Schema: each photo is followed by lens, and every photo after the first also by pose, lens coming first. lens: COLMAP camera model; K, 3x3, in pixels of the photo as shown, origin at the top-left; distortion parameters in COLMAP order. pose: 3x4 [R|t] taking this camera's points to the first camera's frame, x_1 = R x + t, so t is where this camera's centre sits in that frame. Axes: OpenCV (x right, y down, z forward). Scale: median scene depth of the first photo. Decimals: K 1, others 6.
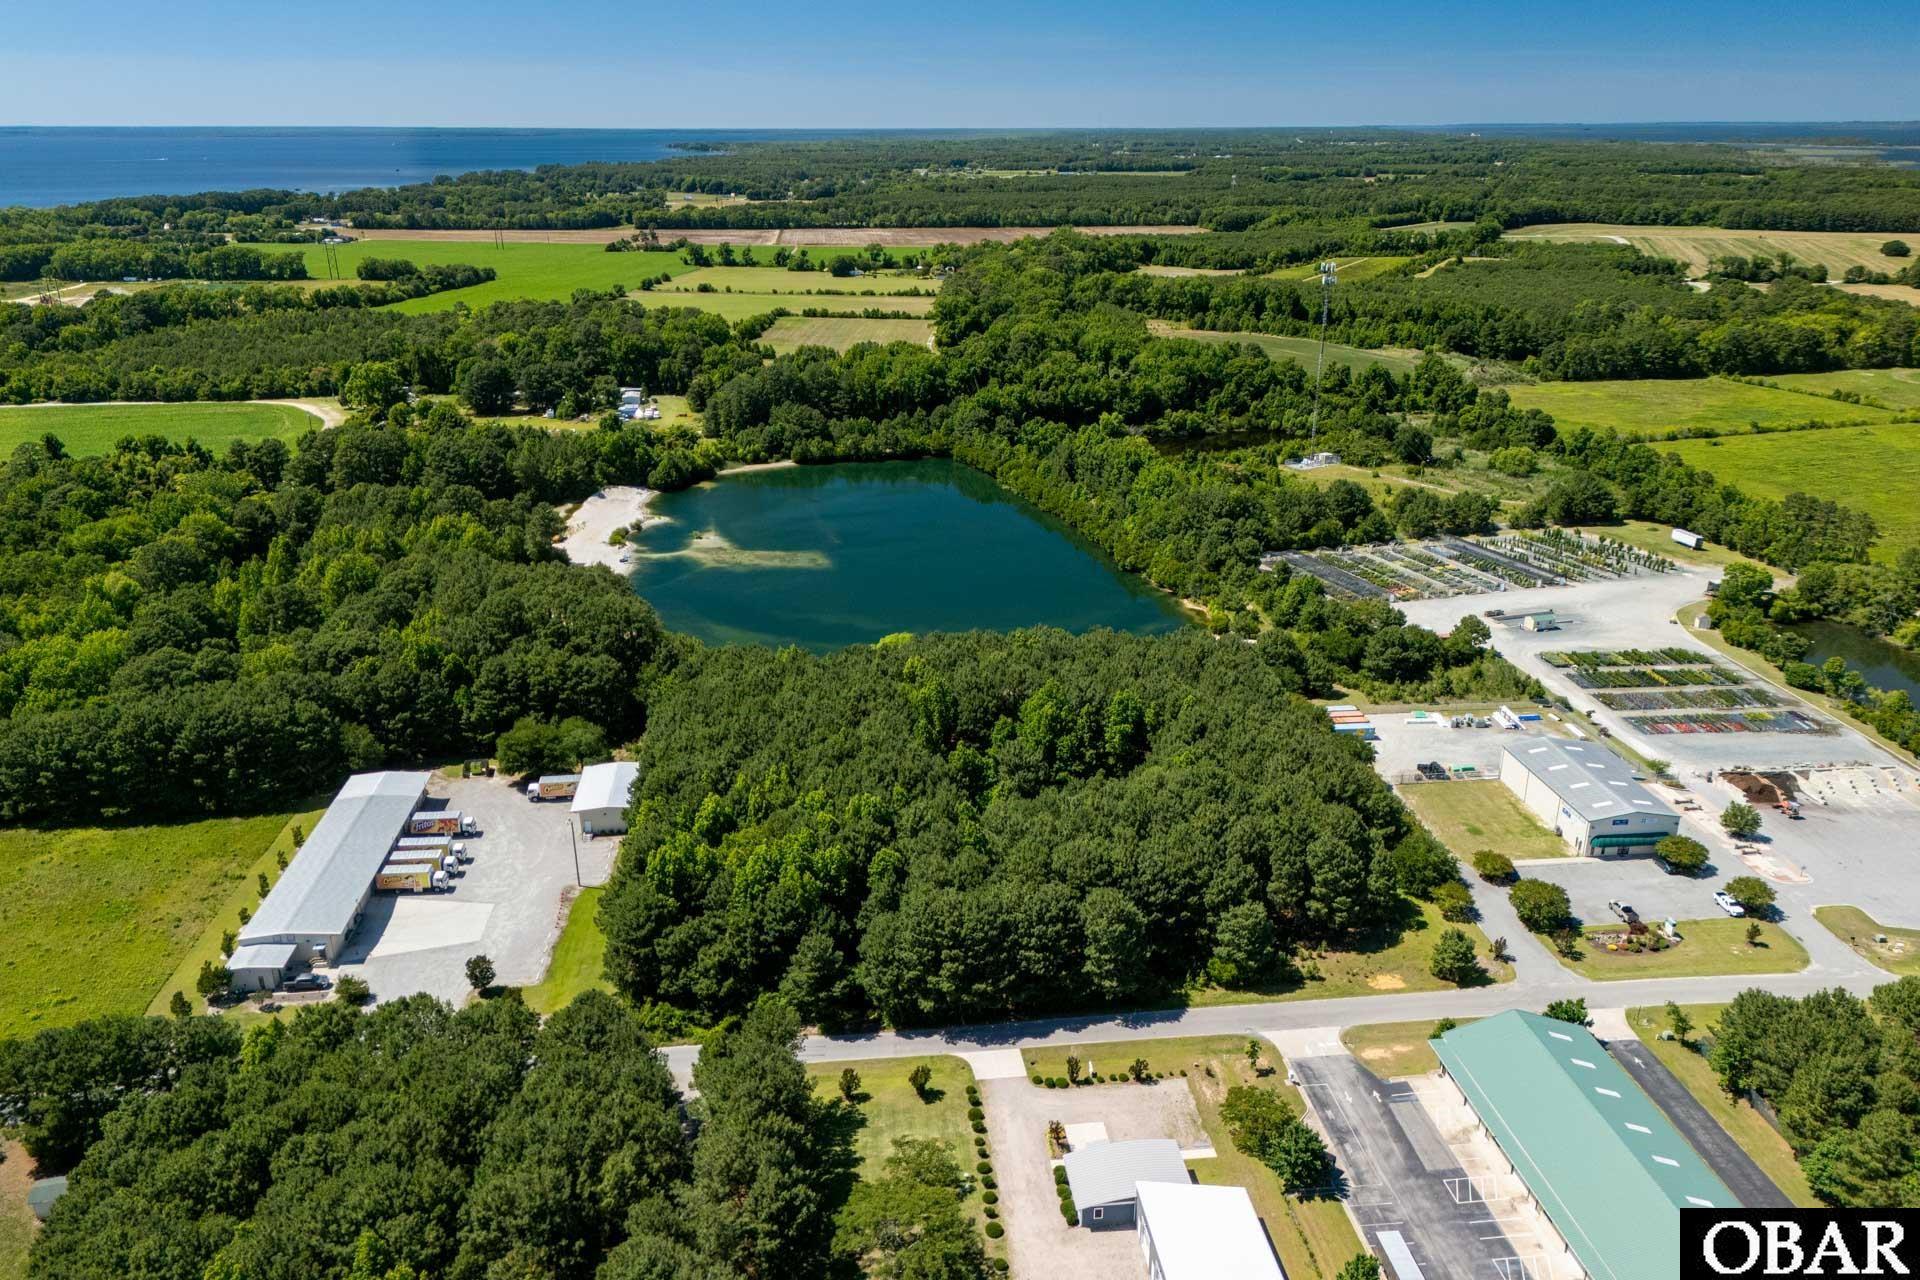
lens RADIAL K [[1394.3, 0, 964.9], [0, 1394.3, 699.3], [0, 0, 1]] dist [0.081750, -0.078313]
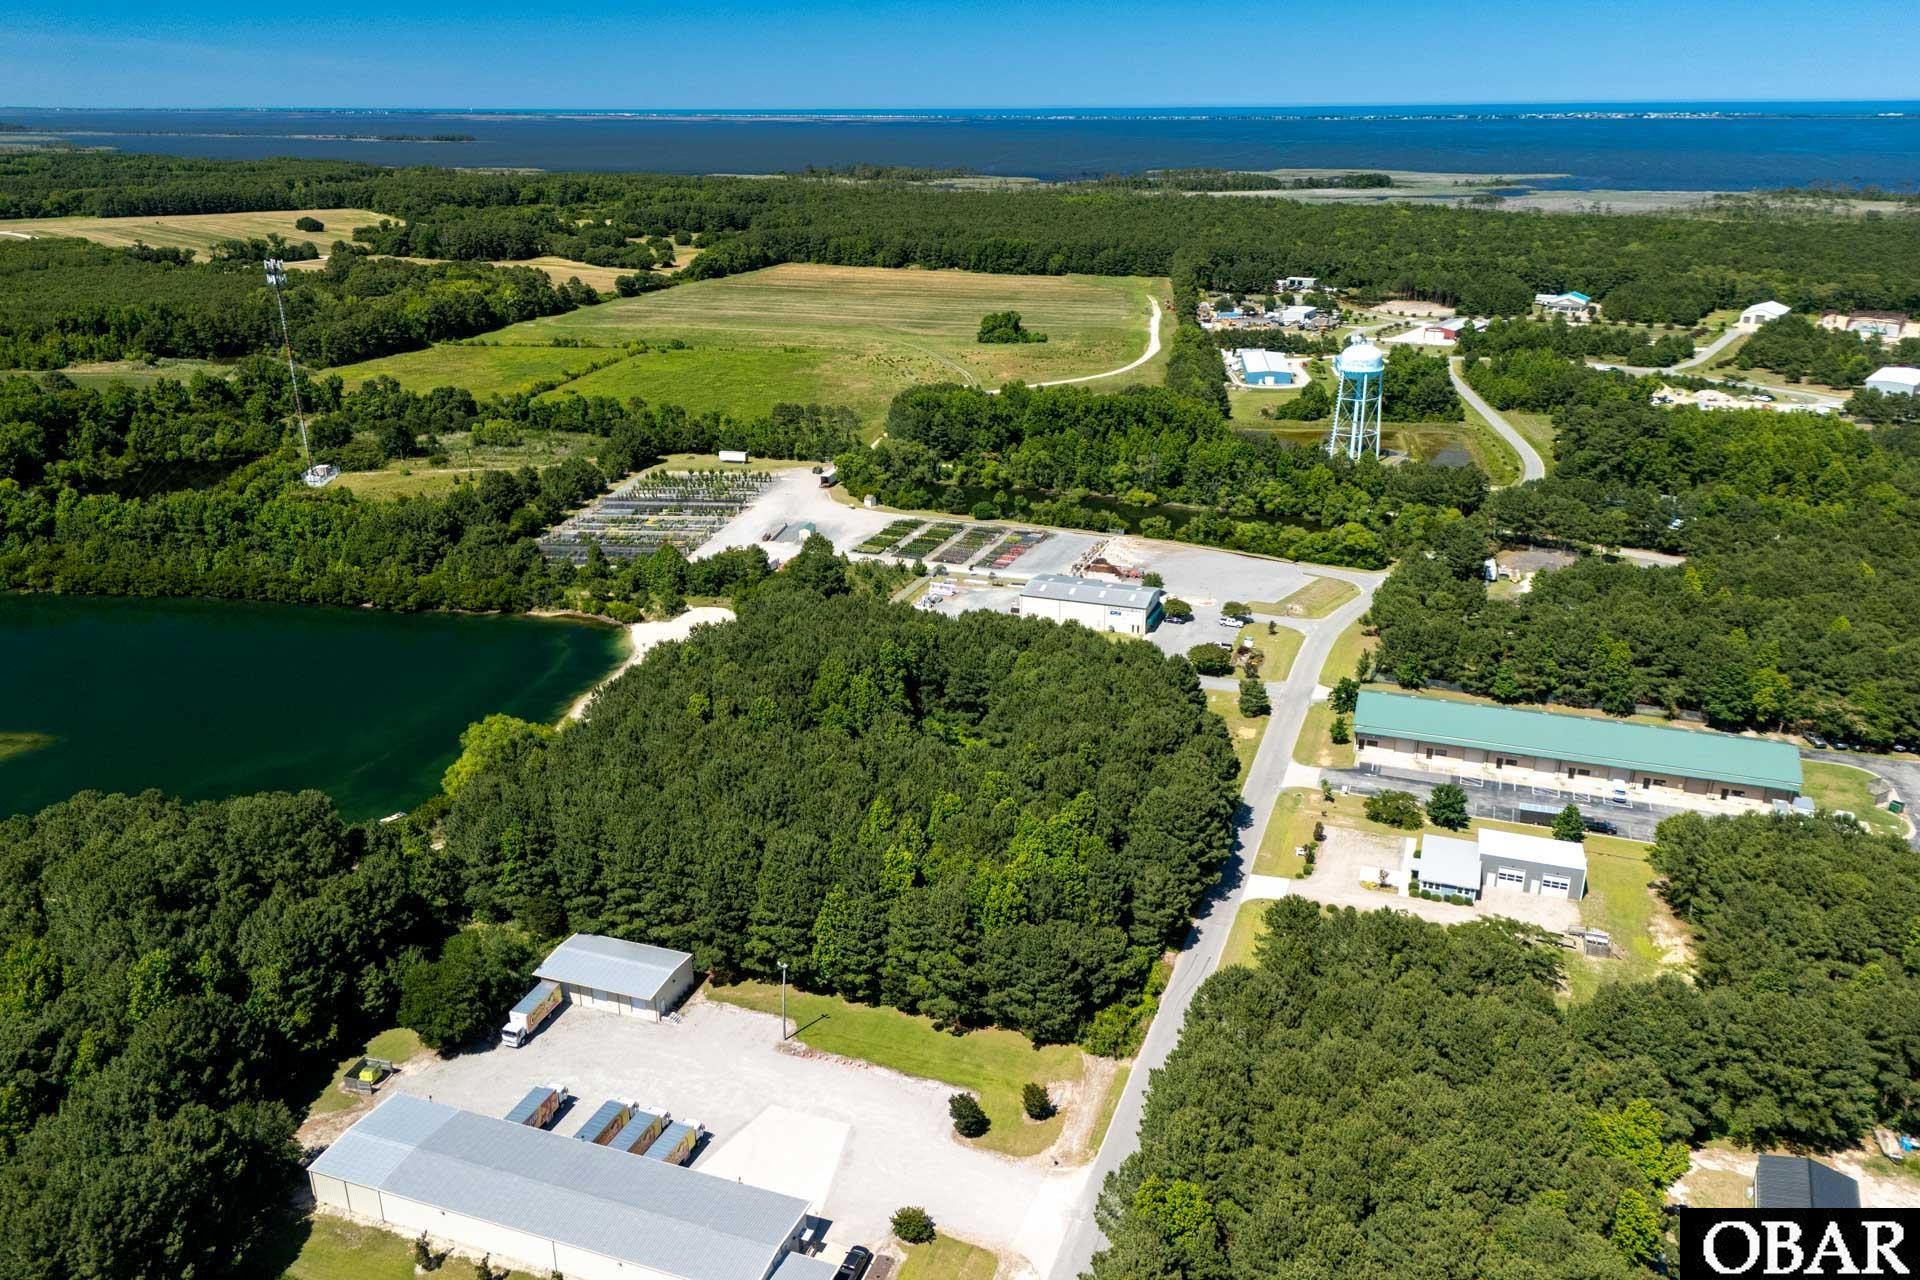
lens RADIAL K [[1407.0, 0, 964.6], [0, 1407.0, 669.4], [0, 0, 1]] dist [0.074291, -0.069932]
pose [[0.443605, -0.331659, 0.832597, -0.493155], [0.341597, 0.921449, 0.185050, -0.107005], [-0.828569, 0.202324, 0.522053, 0.256674]]
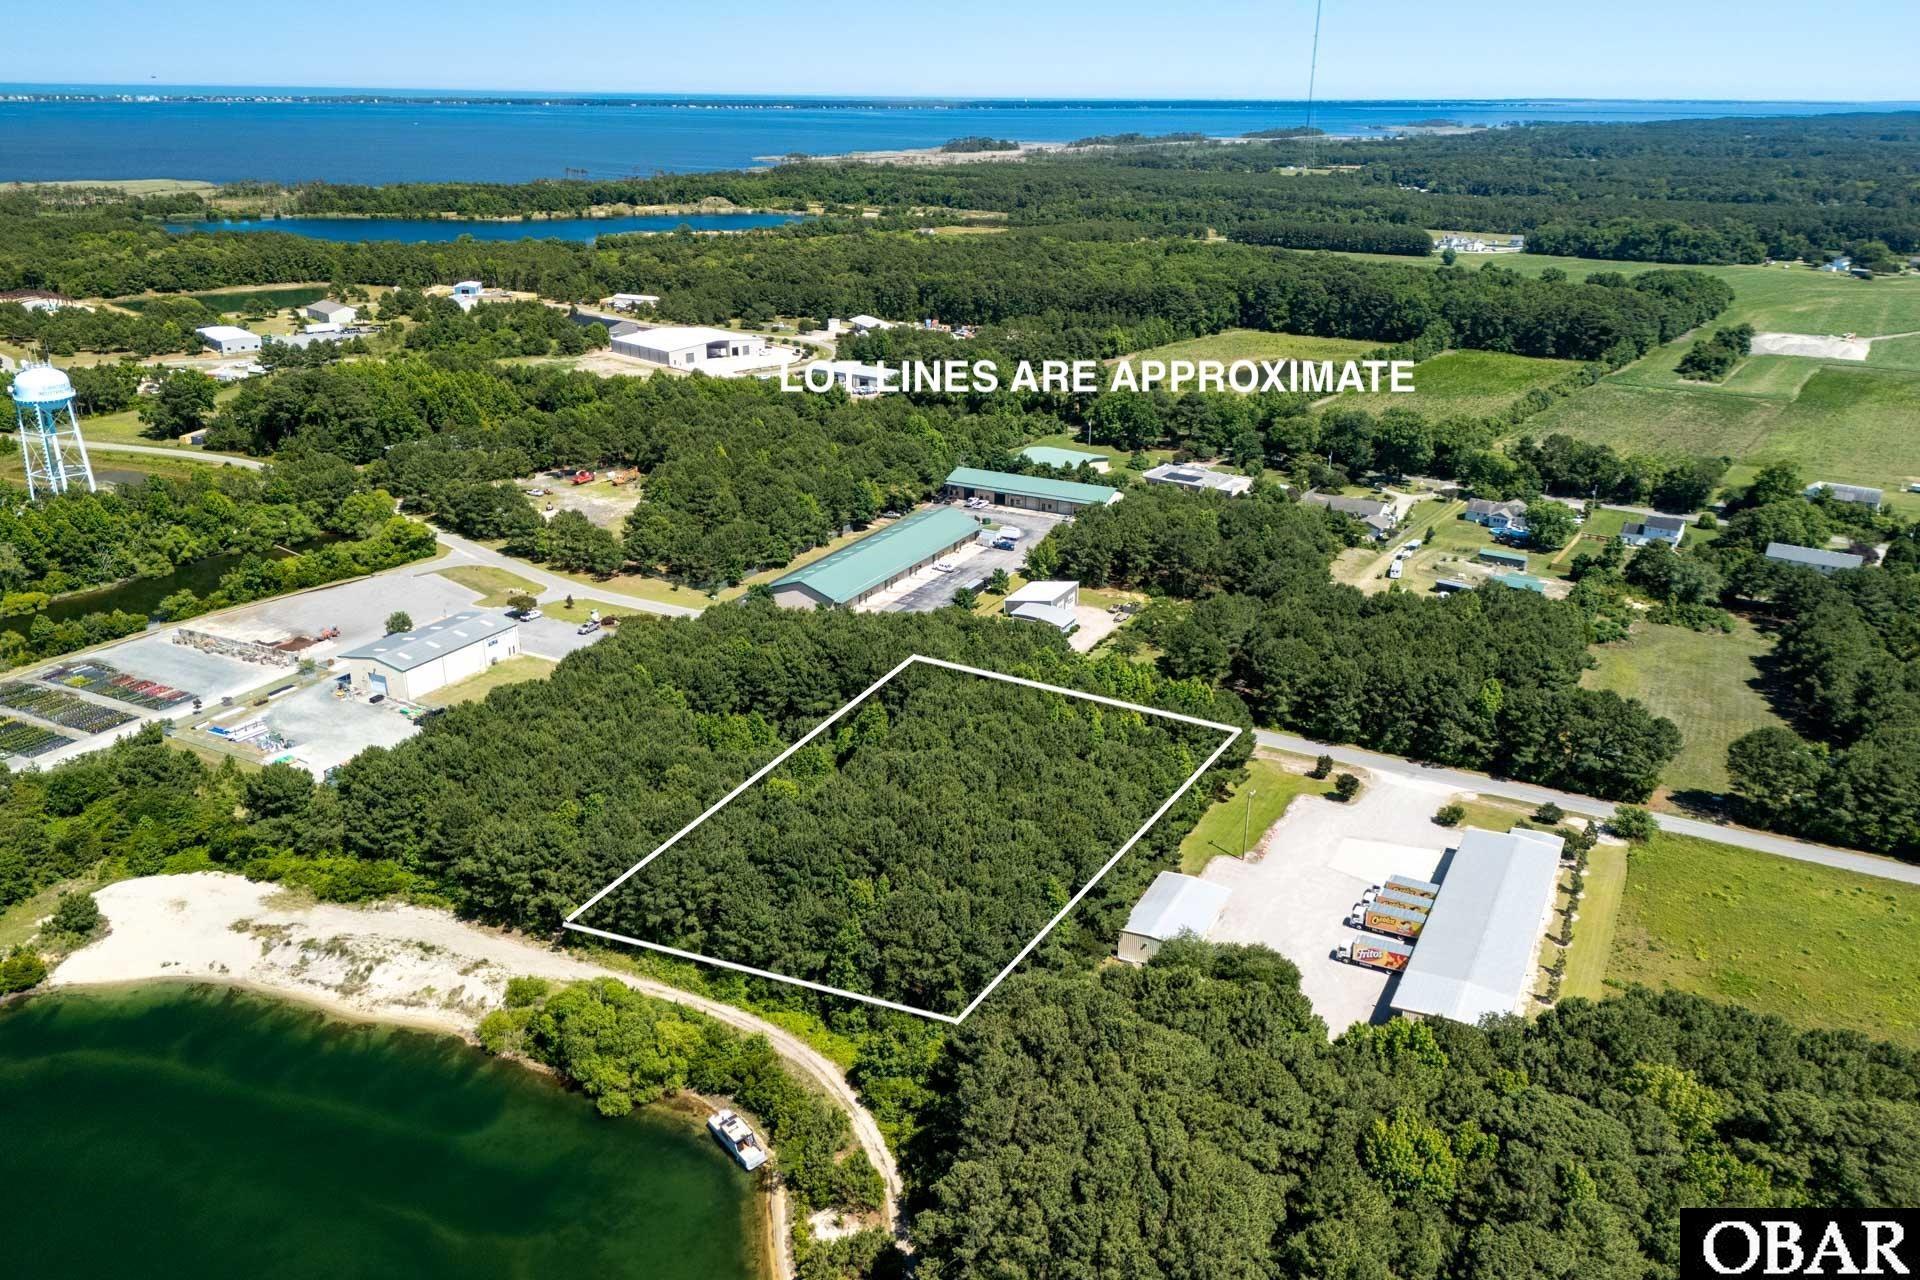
lens RADIAL K [[1432.7, 0, 953.6], [0, 1432.7, 645.8], [0, 0, 1]] dist [0.079228, -0.084231]
pose [[-0.823678, -0.208351, 0.527394, -0.357967], [0.208332, 0.753824, 0.623175, -0.386274], [-0.527401, 0.623169, -0.577502, 0.937642]]
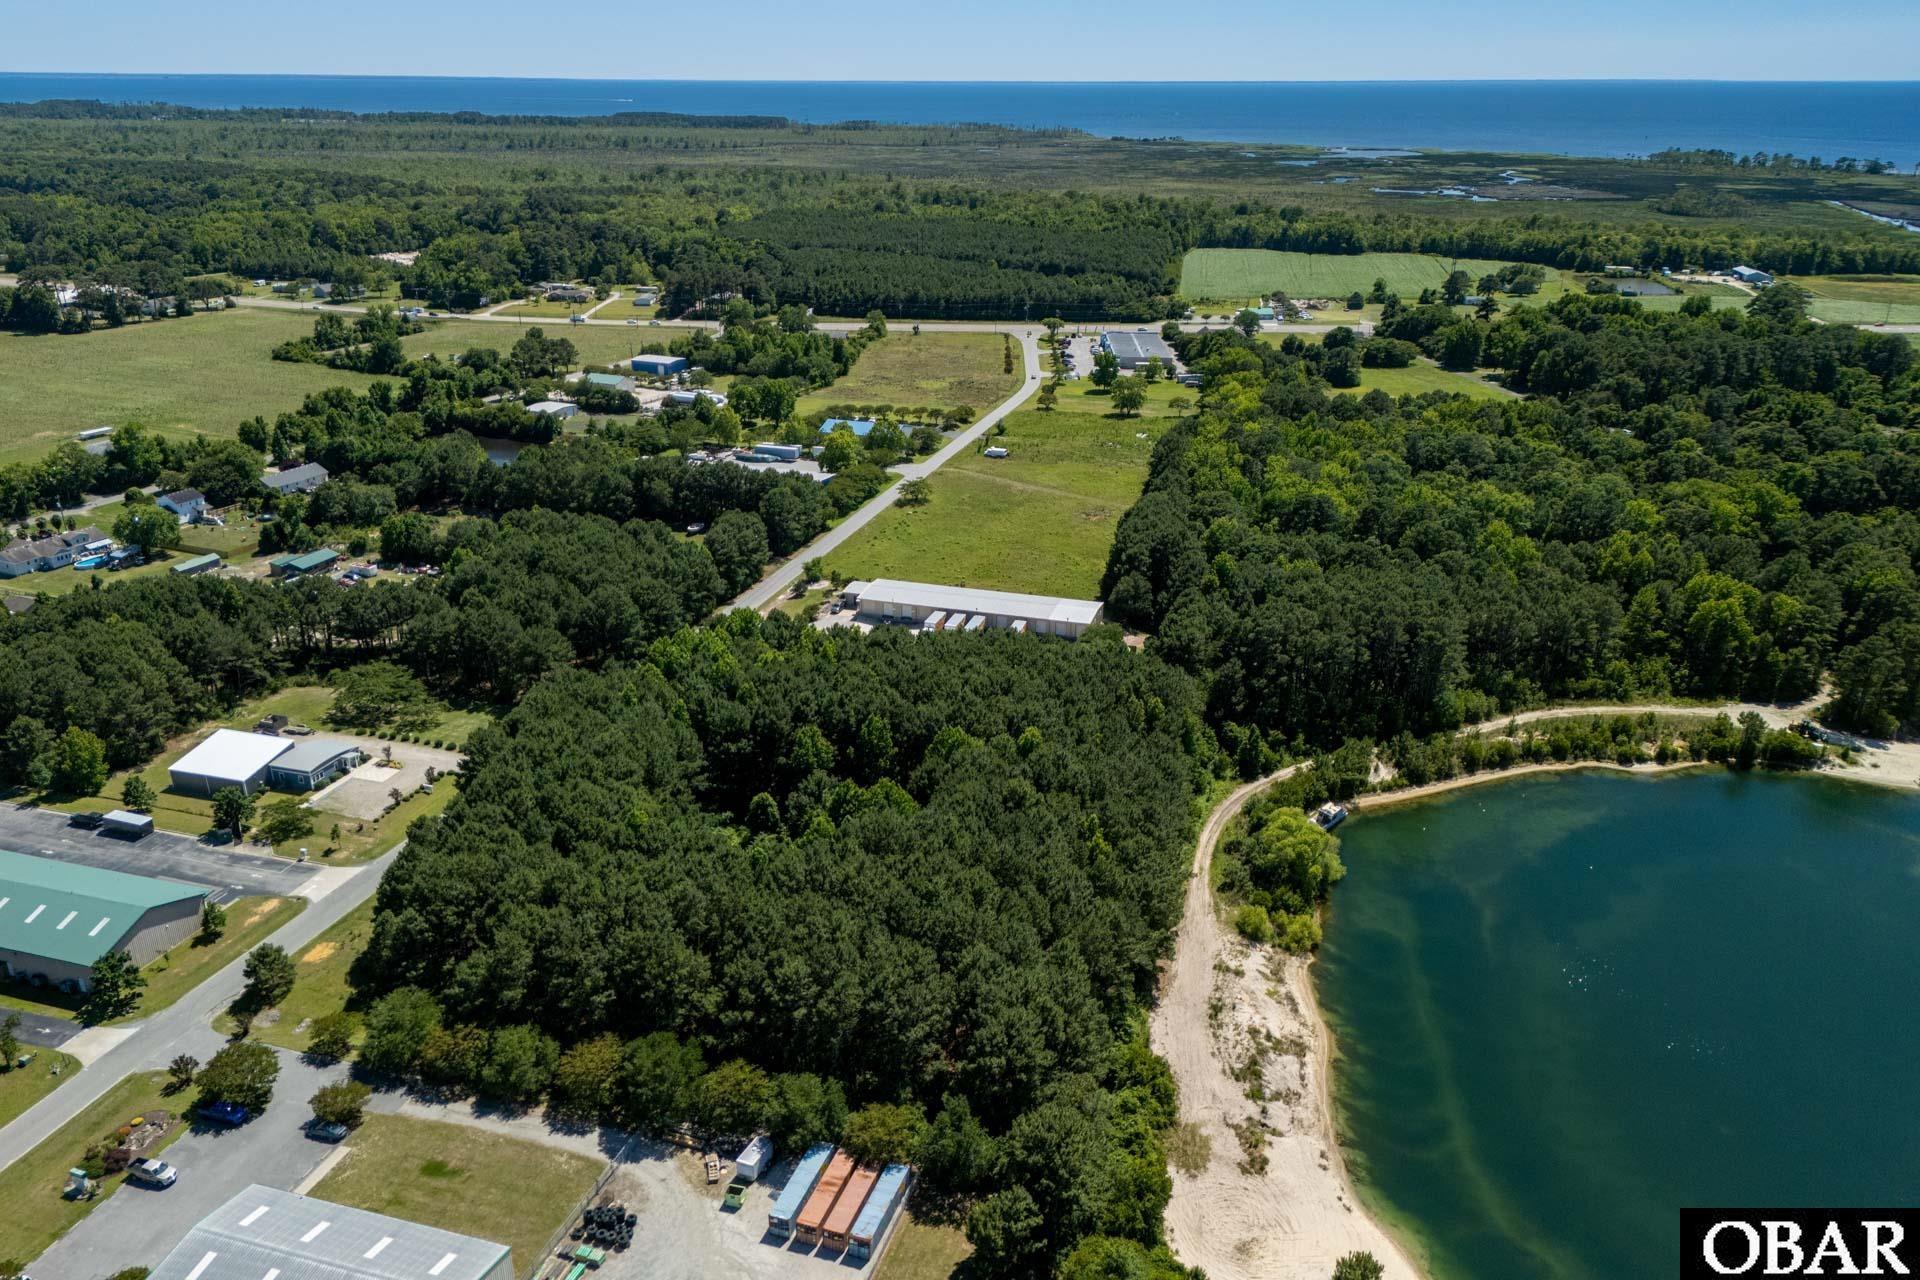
lens RADIAL K [[1408.2, 0, 966.7], [0, 1408.2, 708.6], [0, 0, 1]] dist [0.078247, -0.071532]
pose [[-0.397929, 0.374315, -0.837580, 0.462349], [-0.349131, 0.782494, 0.515568, -0.313301], [0.848387, 0.497585, -0.180692, 0.765211]]
